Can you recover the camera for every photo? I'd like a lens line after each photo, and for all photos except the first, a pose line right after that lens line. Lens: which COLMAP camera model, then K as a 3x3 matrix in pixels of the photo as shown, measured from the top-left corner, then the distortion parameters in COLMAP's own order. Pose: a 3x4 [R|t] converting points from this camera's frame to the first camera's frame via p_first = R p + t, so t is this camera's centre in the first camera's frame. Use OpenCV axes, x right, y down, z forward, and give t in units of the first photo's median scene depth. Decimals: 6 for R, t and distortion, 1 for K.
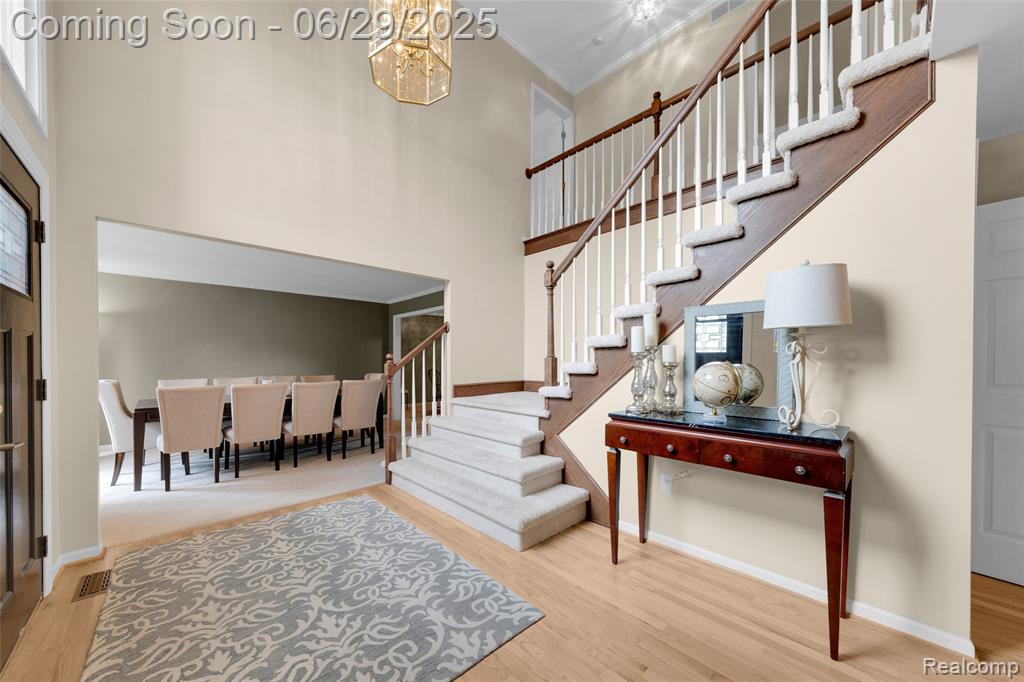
lens RADIAL K [[364.2, 0, 510.8], [0, 364.2, 359.5], [0, 0, 1]] dist [0.002964, 0.000161]
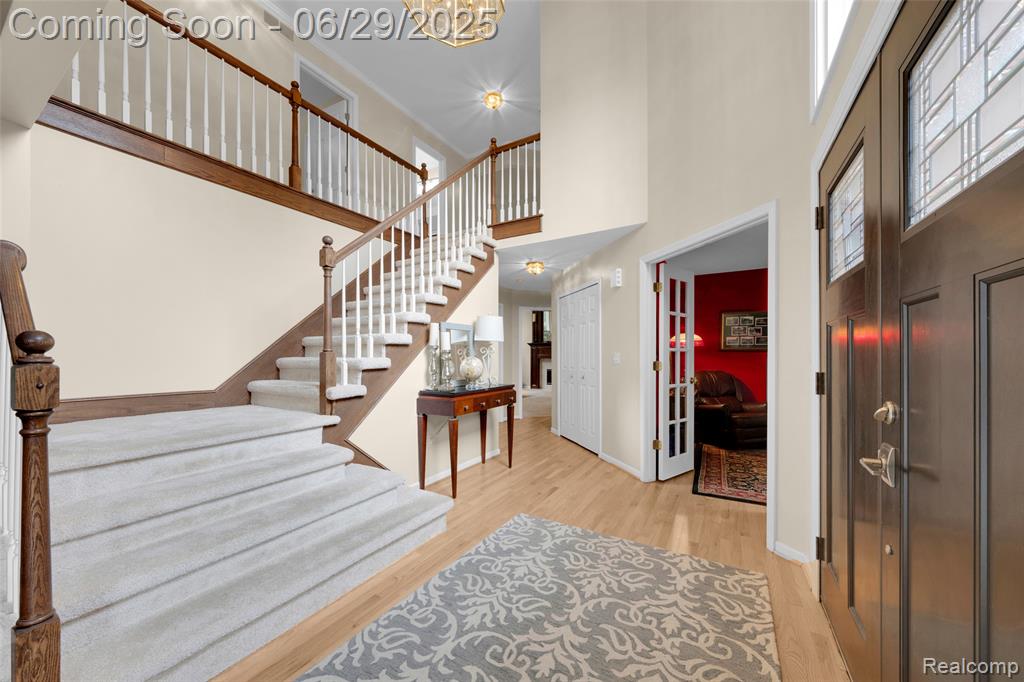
lens RADIAL K [[364.2, 0, 512.8], [0, 364.2, 358.4], [0, 0, 1]] dist [0.002964, 0.000161]
pose [[-0.271743, -0.004404, 0.962360, -1.420943], [0.002045, 0.999985, 0.005154, 0.008618], [-0.962368, 0.003369, -0.271730, 1.445140]]
